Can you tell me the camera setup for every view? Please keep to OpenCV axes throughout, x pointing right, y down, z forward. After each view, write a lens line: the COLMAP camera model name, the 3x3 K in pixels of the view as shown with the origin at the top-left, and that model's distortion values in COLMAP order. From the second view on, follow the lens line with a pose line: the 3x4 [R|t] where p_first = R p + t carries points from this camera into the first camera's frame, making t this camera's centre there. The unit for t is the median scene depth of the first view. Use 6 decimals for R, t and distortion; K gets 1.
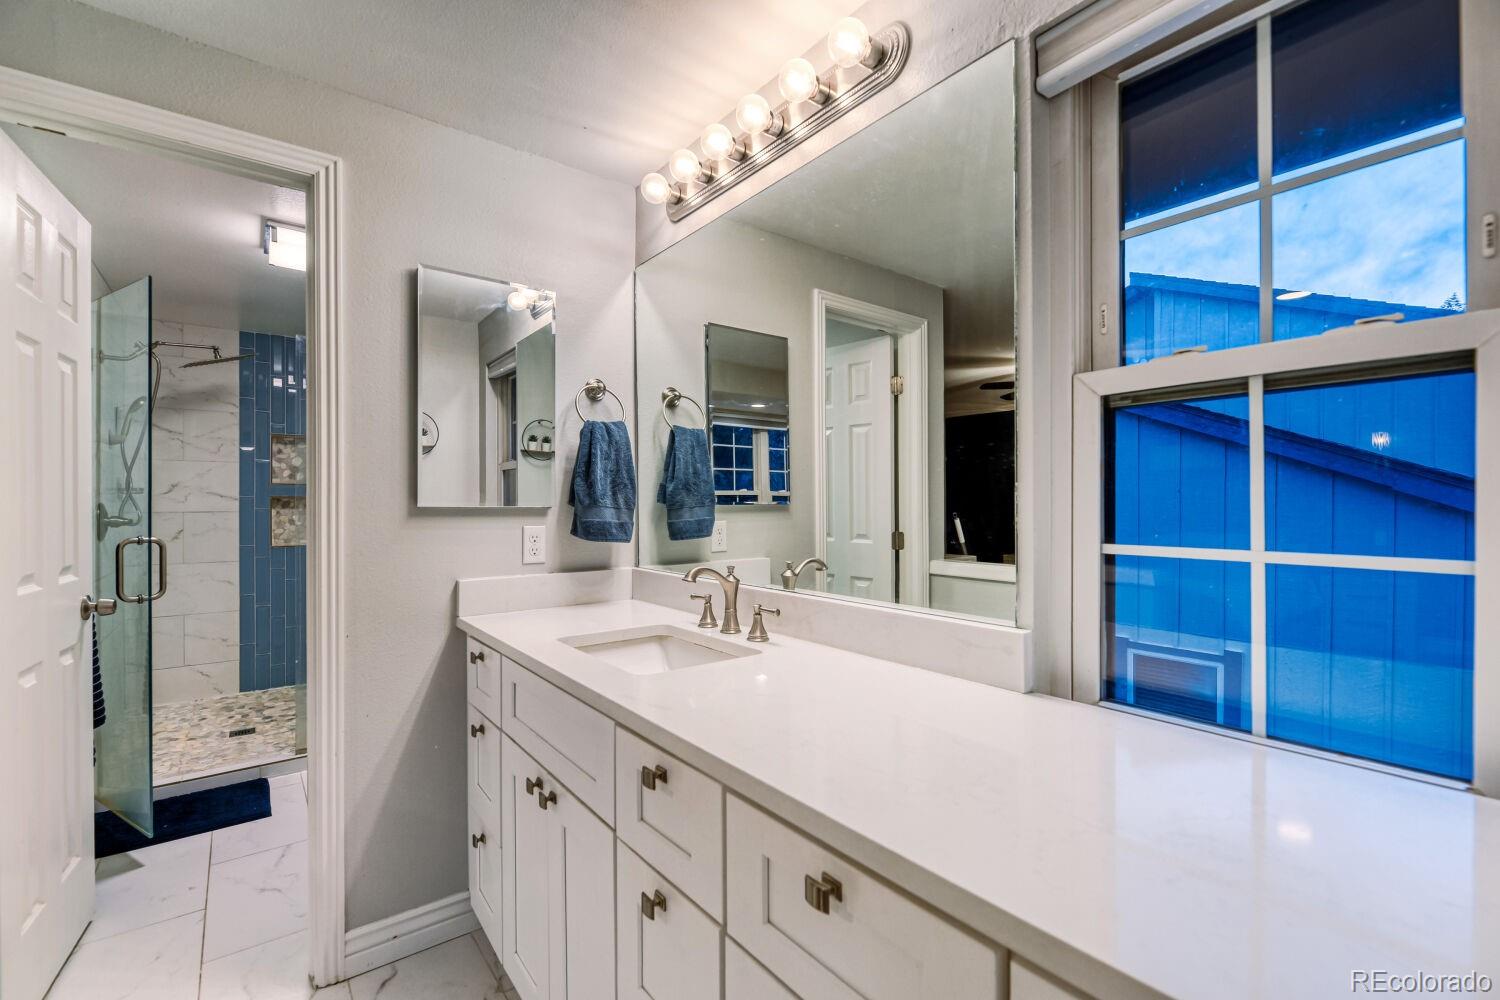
lens RADIAL K [[644.7, 0, 751.5], [0, 644.7, 499.8], [0, 0, 1]] dist [-0.004249, -0.000999]
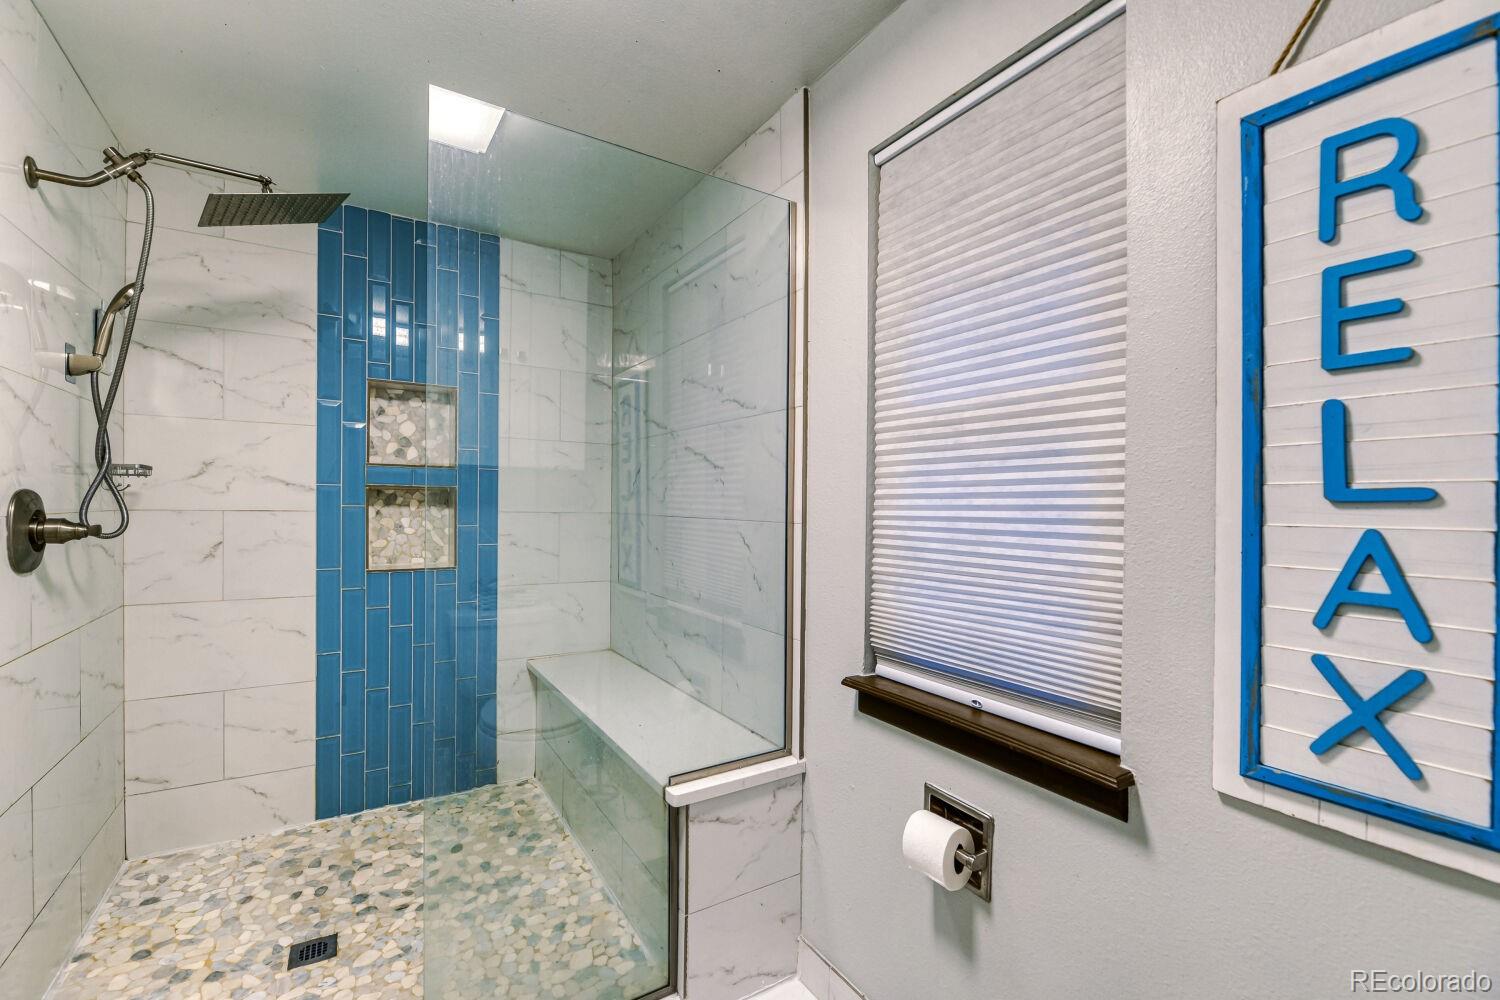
lens RADIAL K [[644.7, 0, 749.1], [0, 644.7, 504.9], [0, 0, 1]] dist [-0.004249, -0.000999]
pose [[0.994737, 0.007363, -0.102200, -0.355761], [-0.007117, 0.999971, 0.002768, 0.008997], [0.102217, -0.002026, 0.994760, 0.471302]]
